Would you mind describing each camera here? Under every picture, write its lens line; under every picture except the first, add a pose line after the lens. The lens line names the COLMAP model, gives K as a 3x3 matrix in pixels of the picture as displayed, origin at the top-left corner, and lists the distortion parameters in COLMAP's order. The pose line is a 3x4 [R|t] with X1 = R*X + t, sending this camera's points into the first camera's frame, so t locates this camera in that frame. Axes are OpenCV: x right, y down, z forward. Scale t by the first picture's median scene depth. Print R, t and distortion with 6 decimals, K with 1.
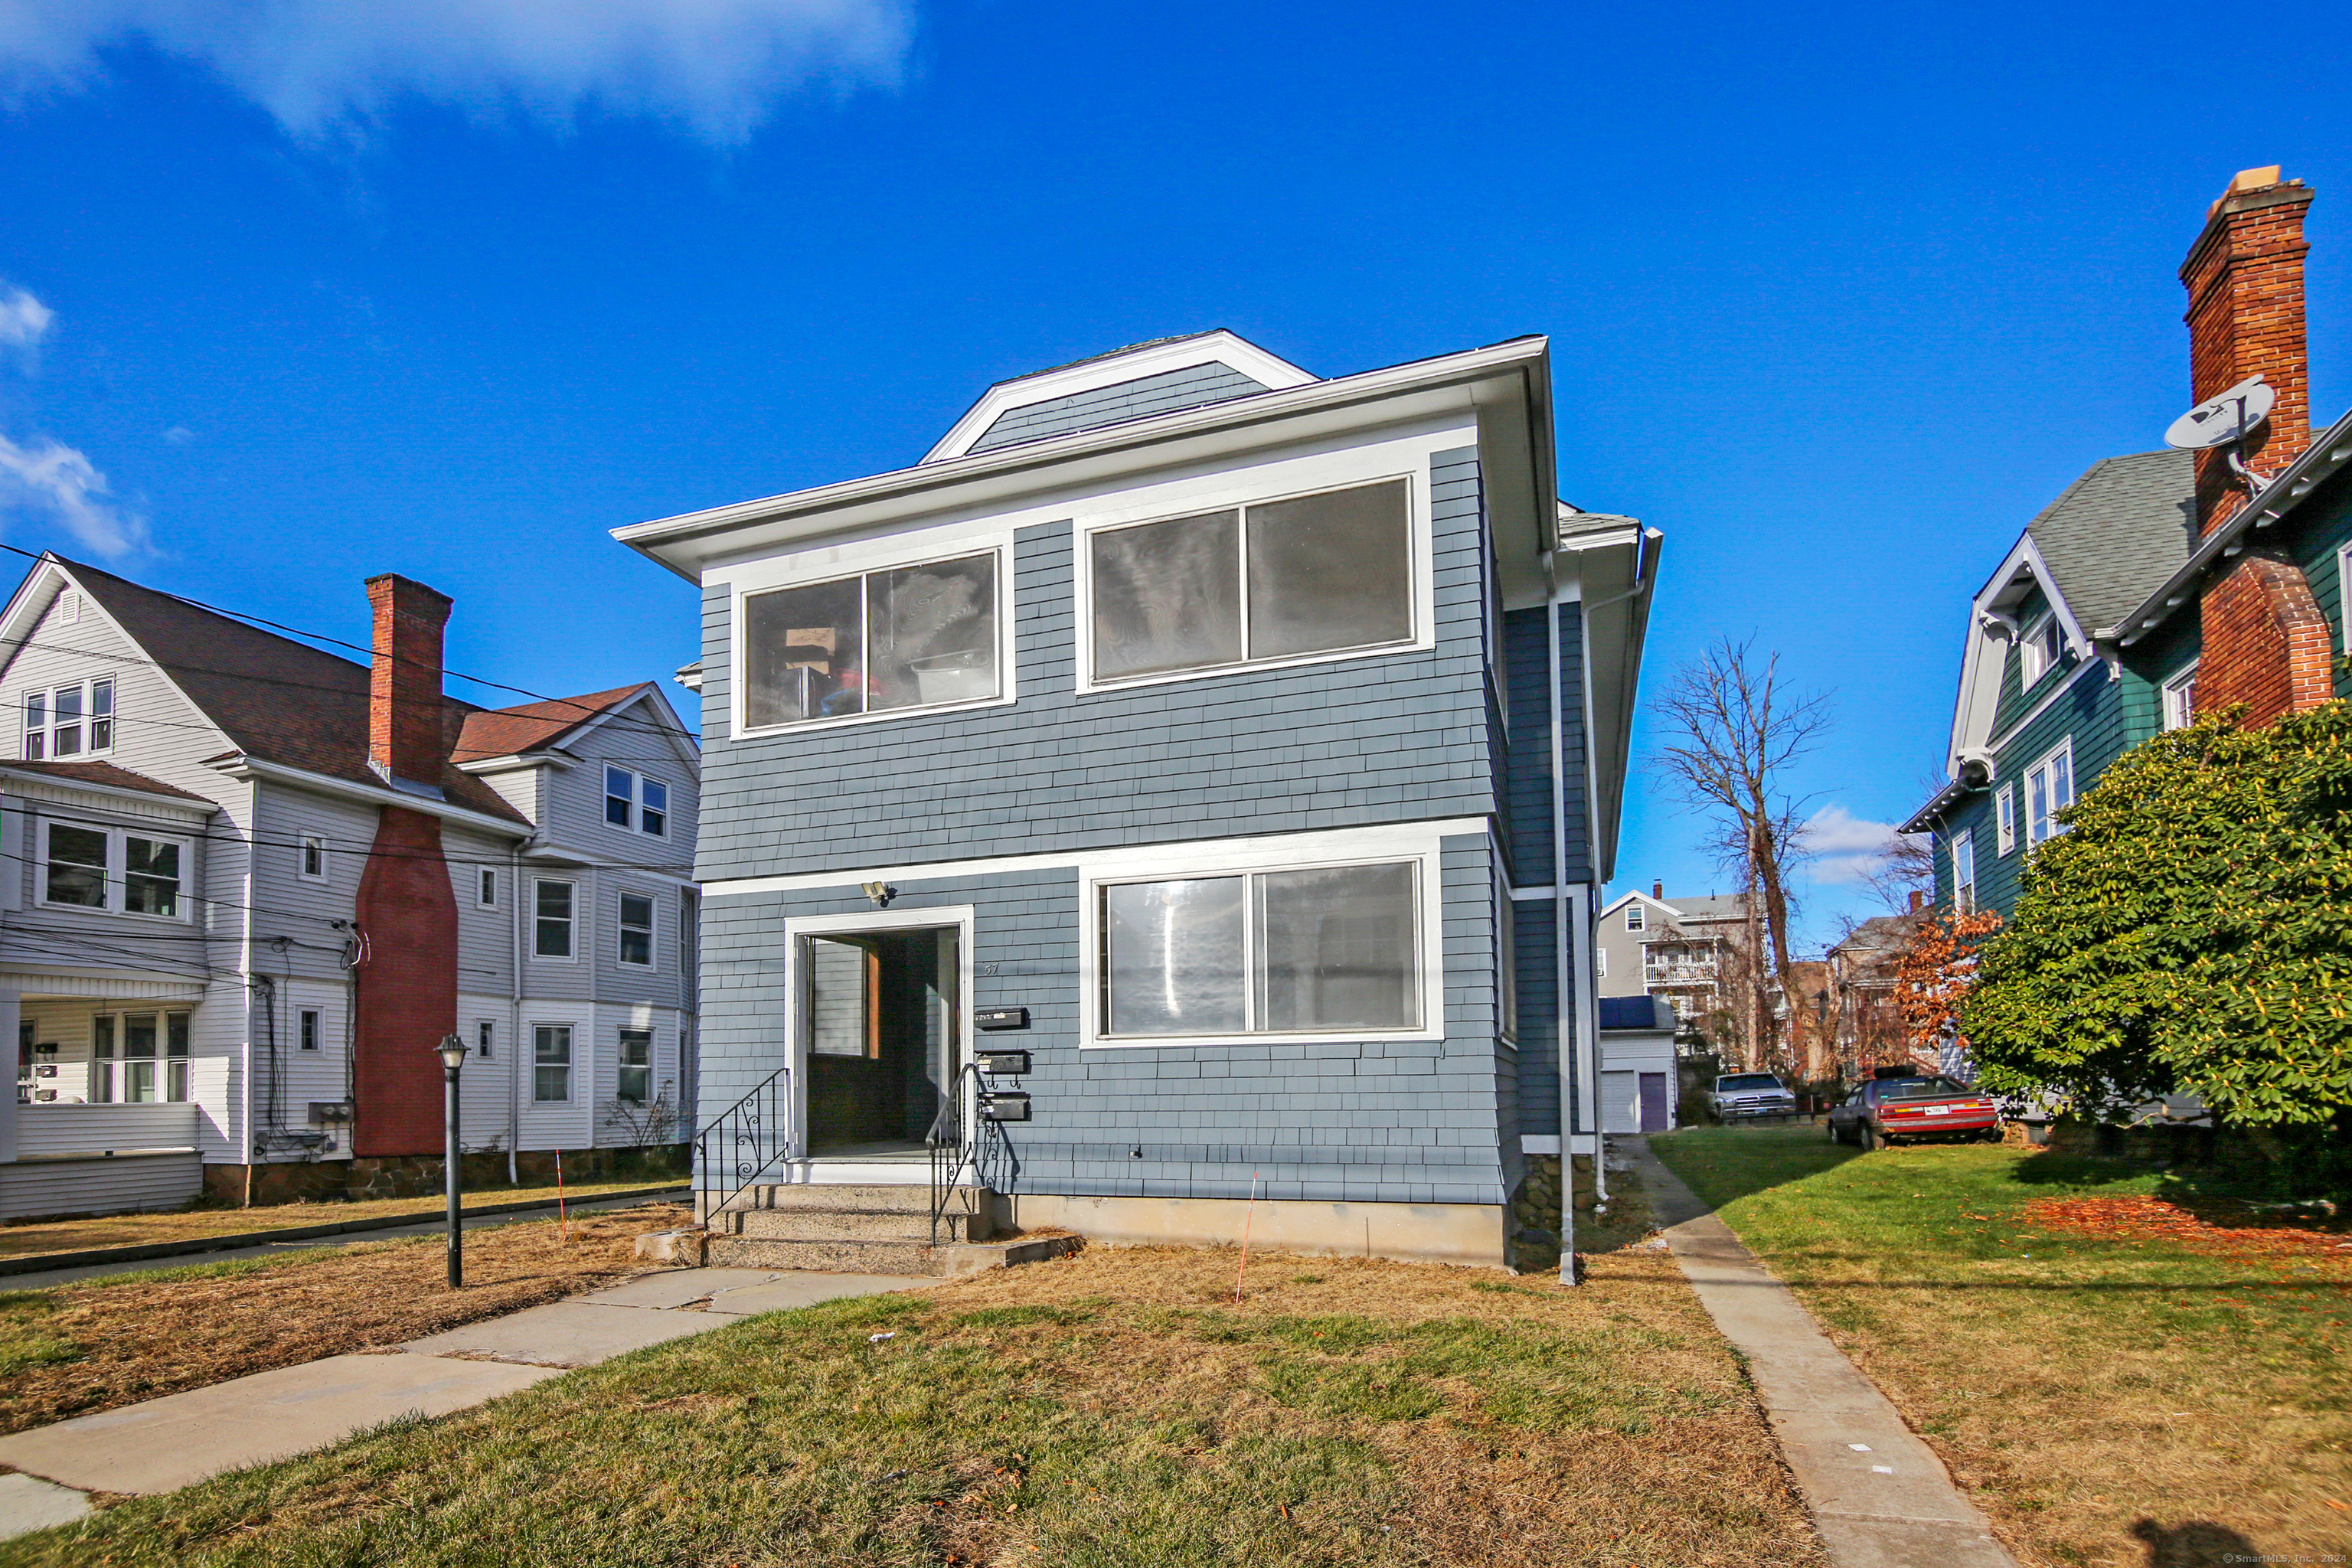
lens RADIAL K [[941.0, 0, 1144.7], [0, 941.0, 802.3], [0, 0, 1]] dist [-0.003546, -0.001668]
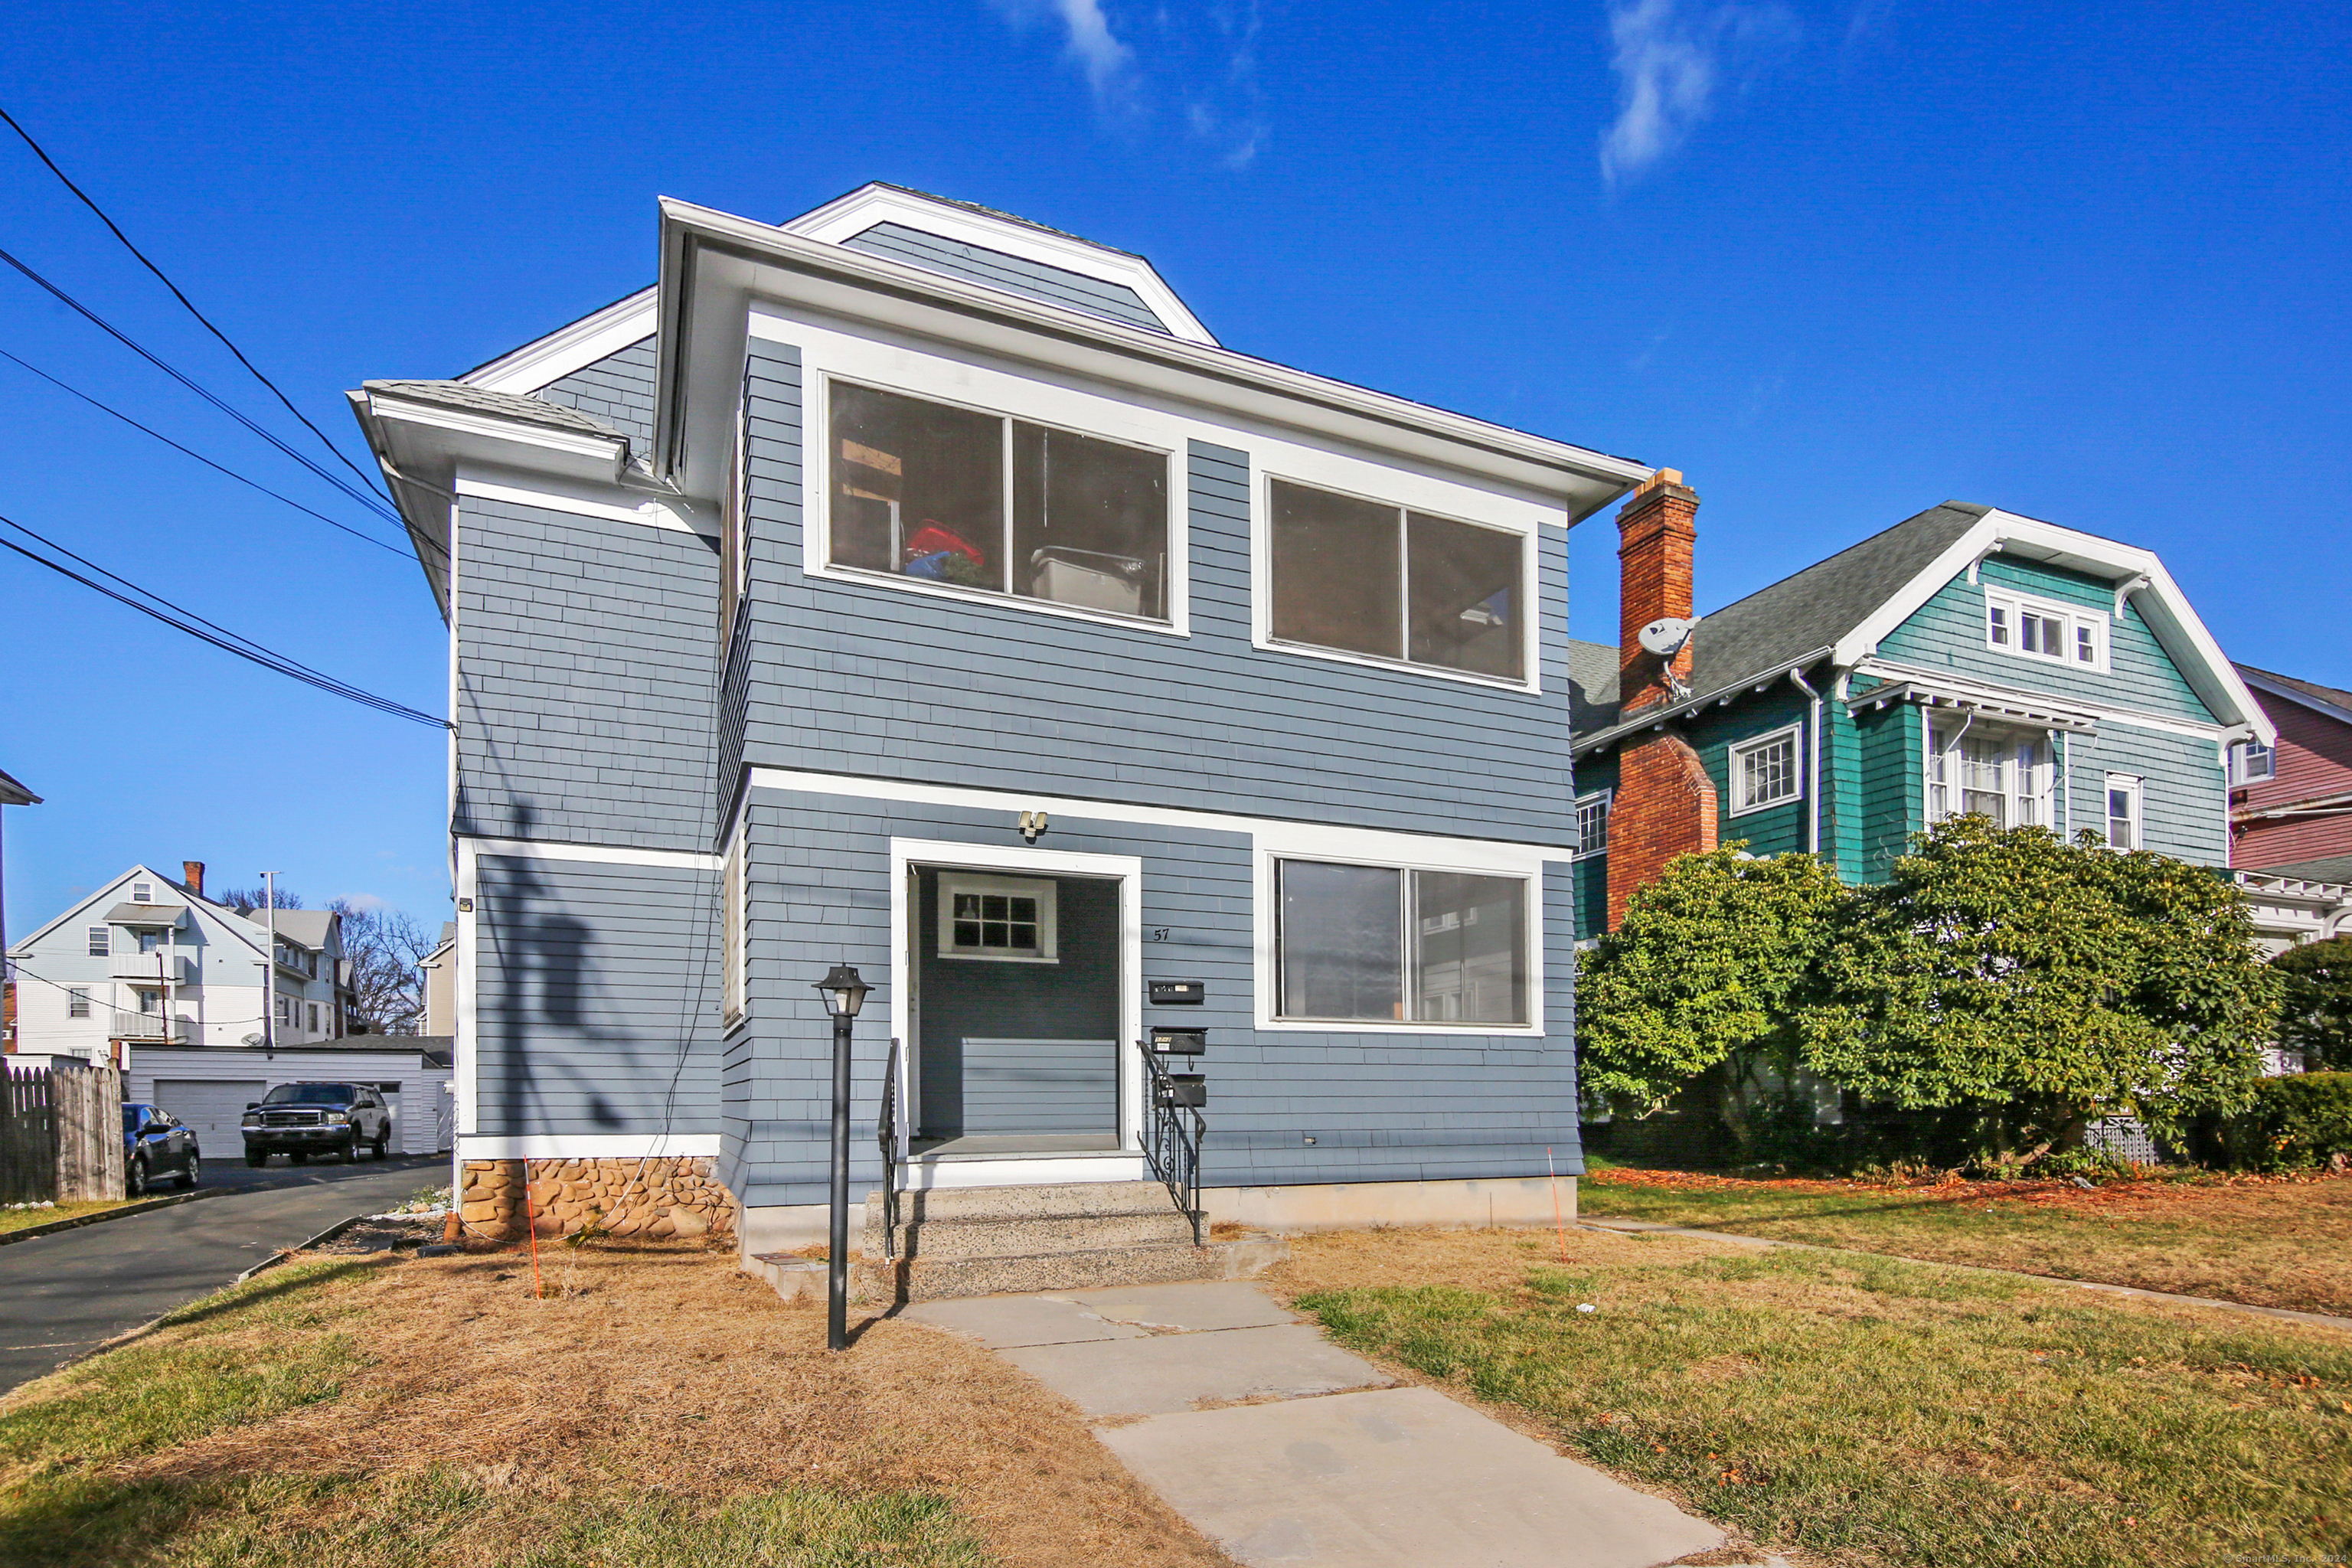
lens RADIAL K [[1067.7, 0, 1165.8], [0, 1067.7, 787.8], [0, 0, 1]] dist [-0.001355, -0.007029]
pose [[0.786637, 0.179688, 0.590690, -0.714975], [-0.187372, 0.981070, -0.048914, 0.085227], [-0.588297, -0.072201, 0.805415, 0.196975]]
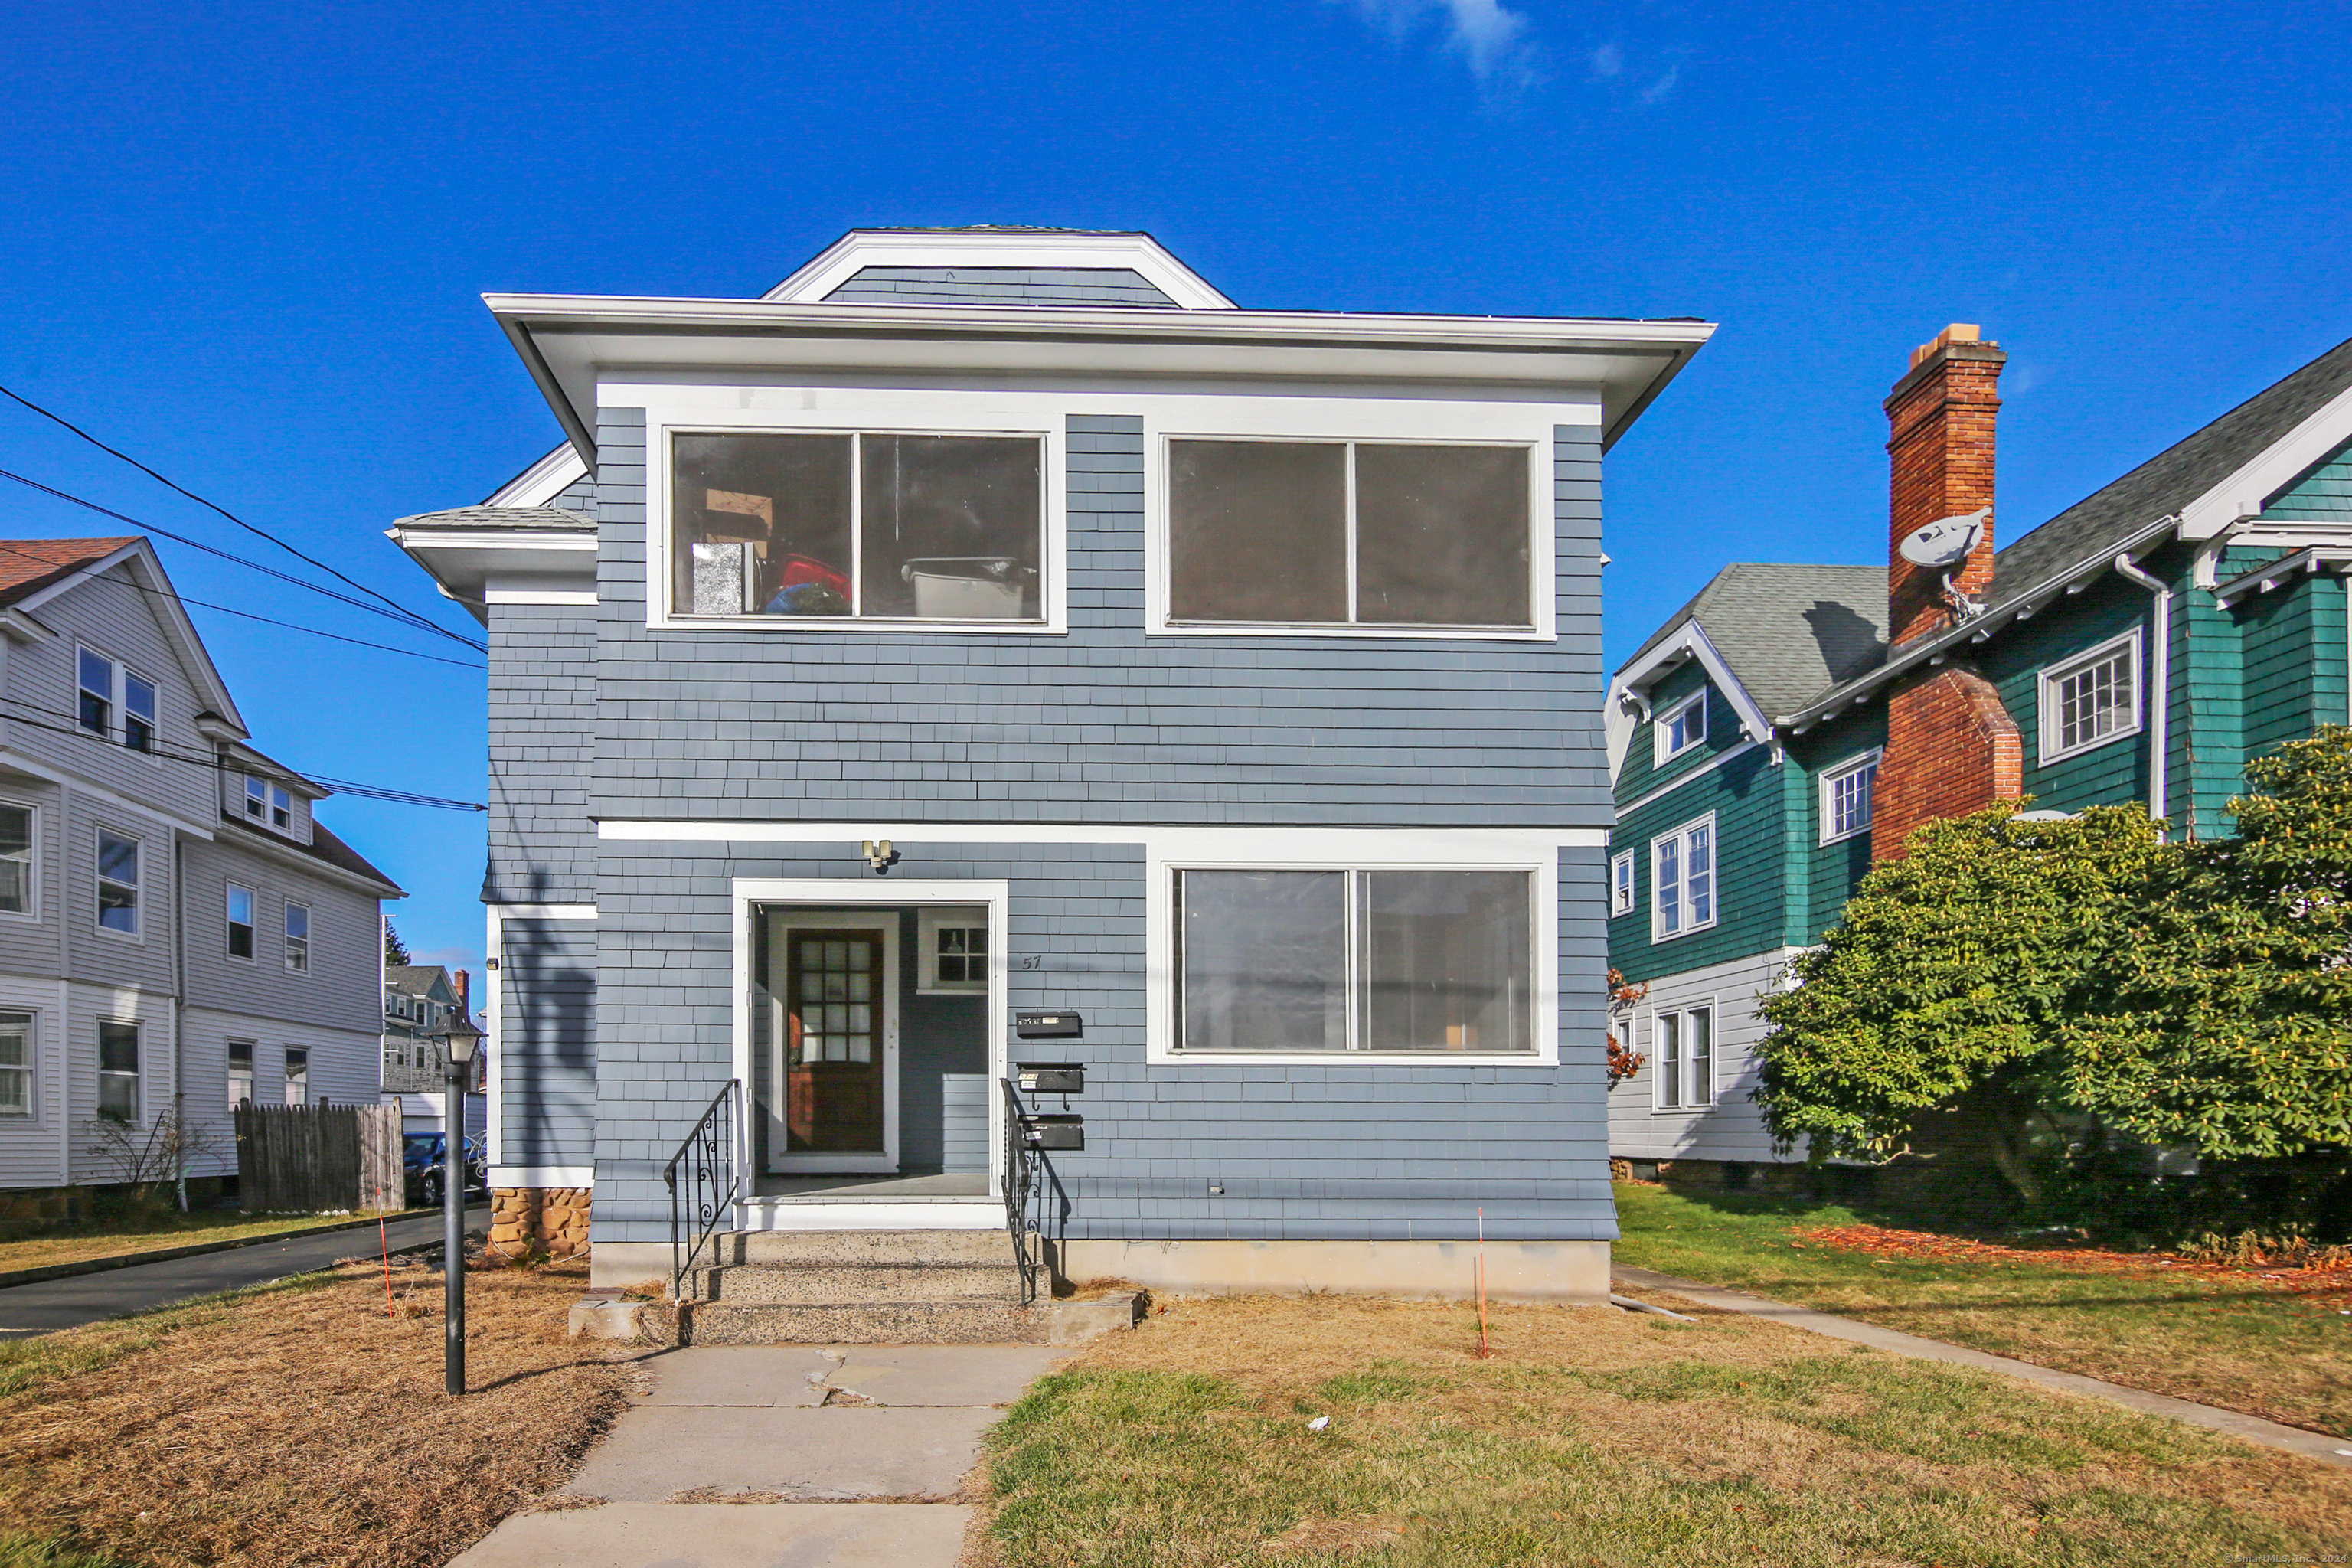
lens RADIAL K [[1067.7, 0, 1131.2], [0, 1067.7, 844.4], [0, 0, 1]] dist [-0.001355, -0.007029]
pose [[0.952302, 0.089588, 0.291709, -0.331049], [-0.102103, 0.994382, 0.027933, 0.041043], [-0.287568, -0.056385, 0.956099, 0.108690]]
